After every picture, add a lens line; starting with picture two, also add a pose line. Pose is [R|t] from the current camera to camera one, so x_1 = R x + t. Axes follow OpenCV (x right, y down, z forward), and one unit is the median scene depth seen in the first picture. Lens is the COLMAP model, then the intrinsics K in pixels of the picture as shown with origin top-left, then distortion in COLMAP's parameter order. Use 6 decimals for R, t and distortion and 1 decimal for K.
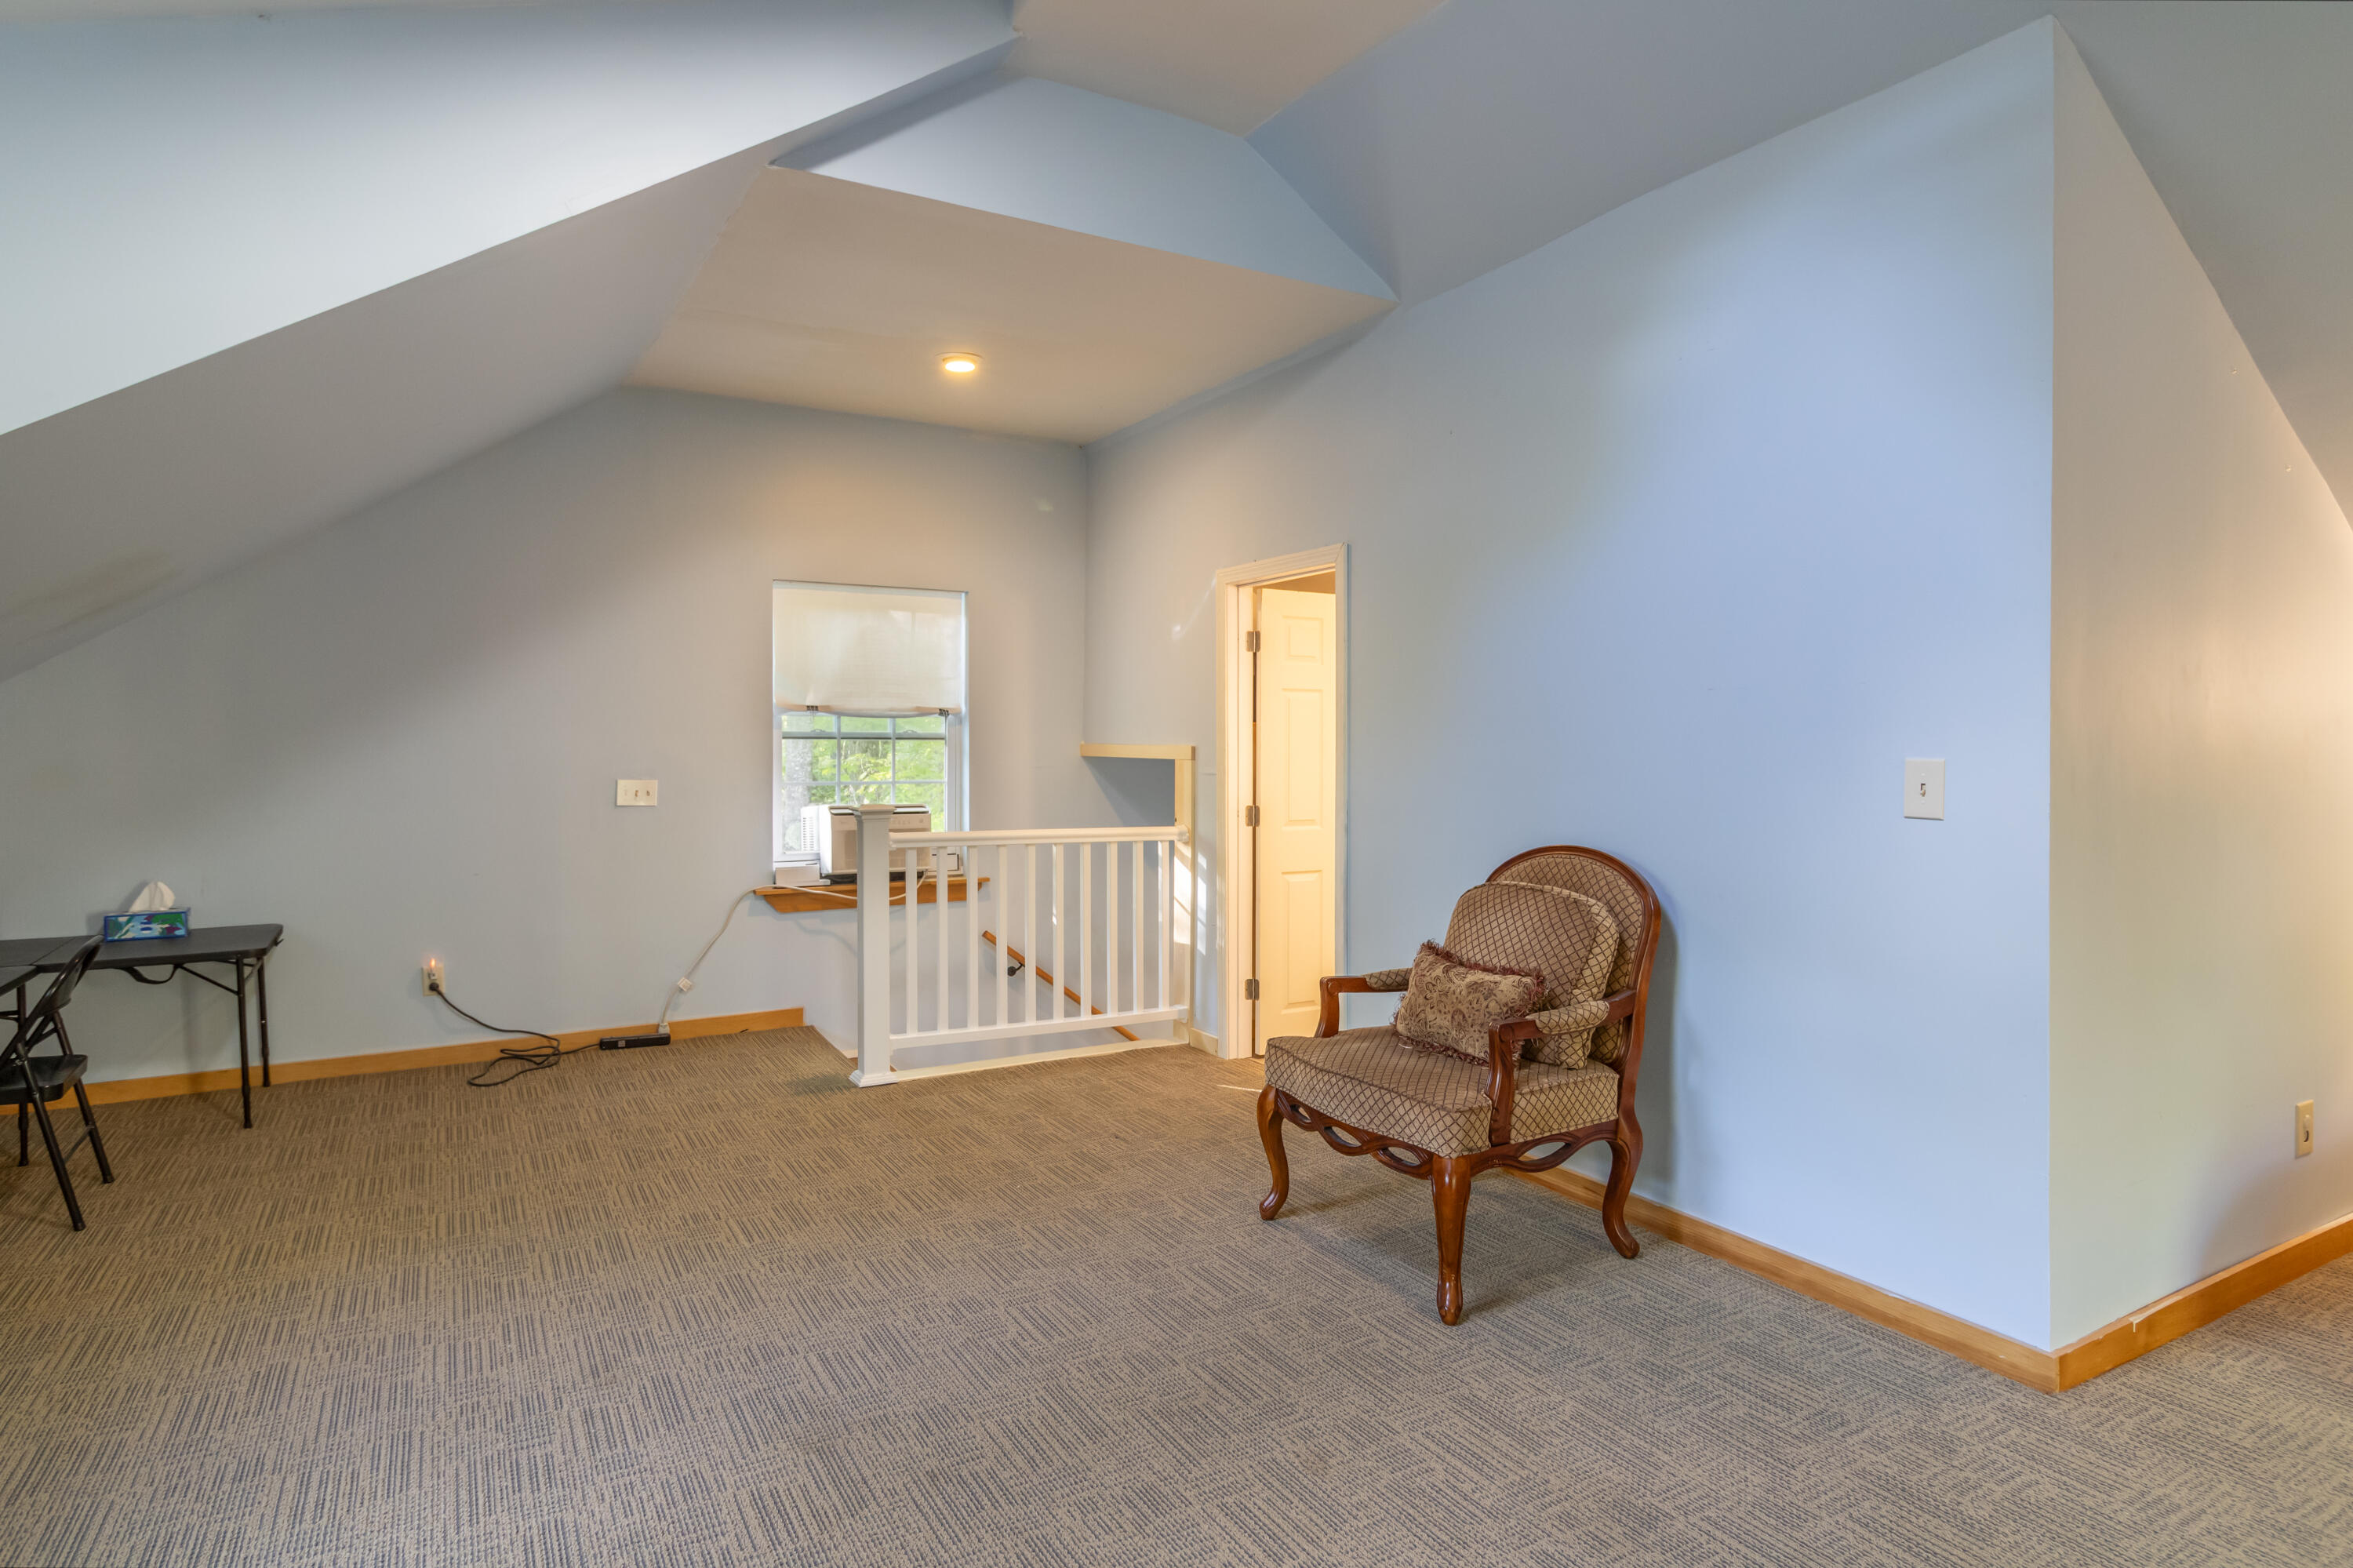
lens RADIAL K [[1294.0, 0, 1175.5], [0, 1294.0, 752.8], [0, 0, 1]] dist [-0.002815, -0.000555]
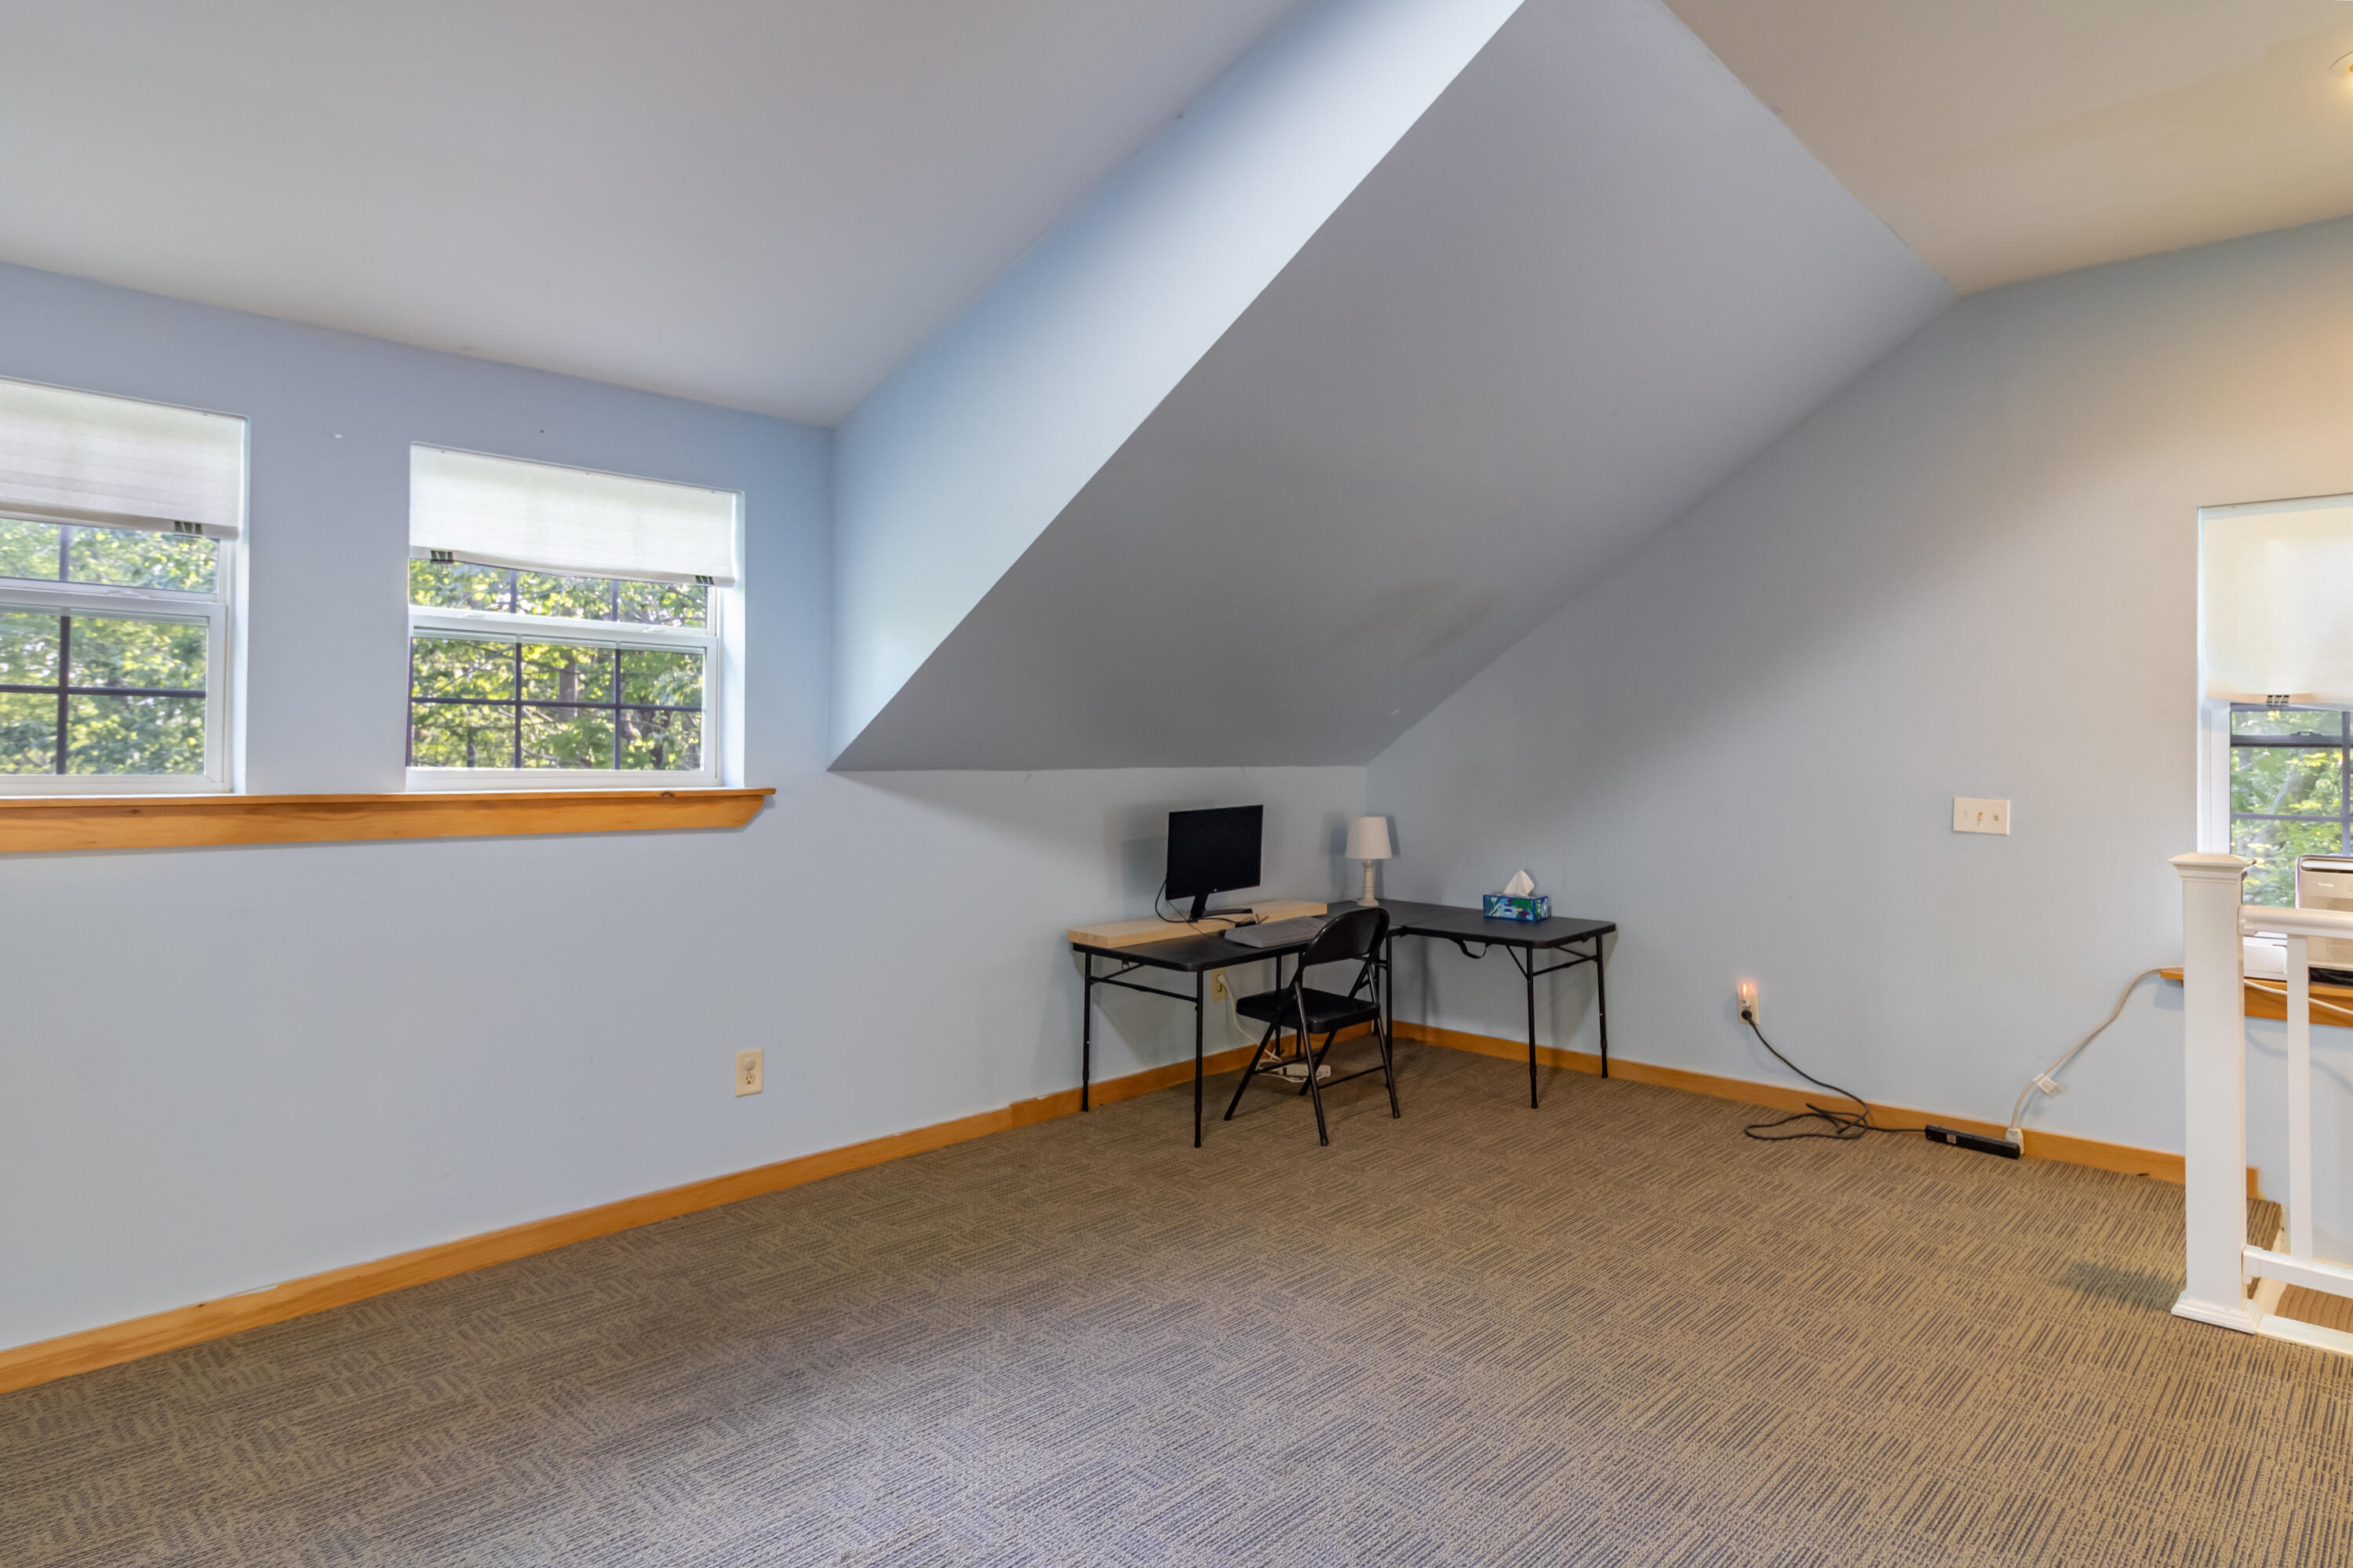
lens RADIAL K [[1317.5, 0, 1174.5], [0, 1317.5, 871.7], [0, 0, 1]] dist [-0.004874, -0.000816]
pose [[0.282696, 0.098198, -0.954170, 0.172989], [-0.014921, 0.995076, 0.097987, -0.004140], [0.959094, -0.013463, 0.282769, 0.327842]]
